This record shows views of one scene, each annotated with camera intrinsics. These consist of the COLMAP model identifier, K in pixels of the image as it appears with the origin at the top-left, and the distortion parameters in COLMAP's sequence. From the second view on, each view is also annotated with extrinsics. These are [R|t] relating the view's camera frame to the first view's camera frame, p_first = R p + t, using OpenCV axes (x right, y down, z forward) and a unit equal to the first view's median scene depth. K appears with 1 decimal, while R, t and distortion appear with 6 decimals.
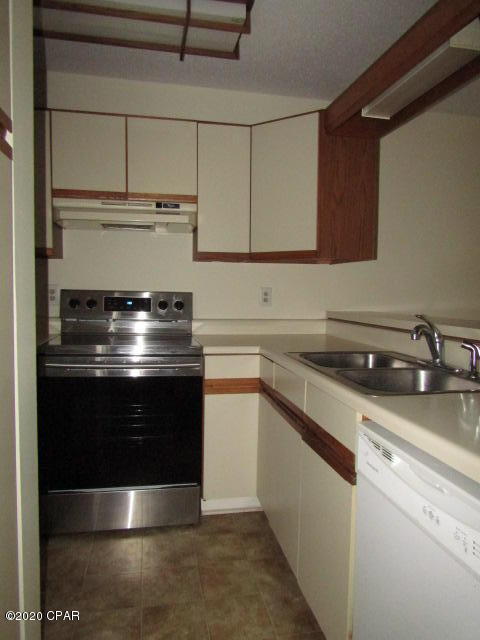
lens RADIAL K [[444.9, 0, 238.1], [0, 444.9, 320.3], [0, 0, 1]] dist [-0.033090, 0.001910]
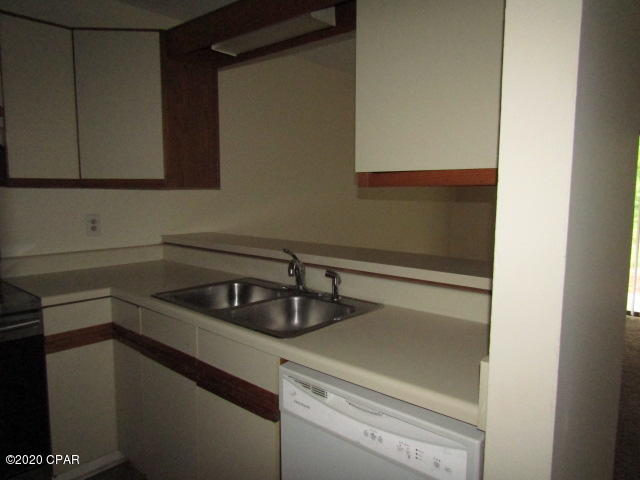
lens RADIAL K [[444.9, 0, 316.1], [0, 444.9, 239.6], [0, 0, 1]] dist [-0.033090, 0.001910]
pose [[0.793802, -0.077824, 0.603176, -0.172416], [0.048015, 0.996703, 0.065409, -0.087097], [-0.606278, -0.022960, 0.794921, 0.048249]]
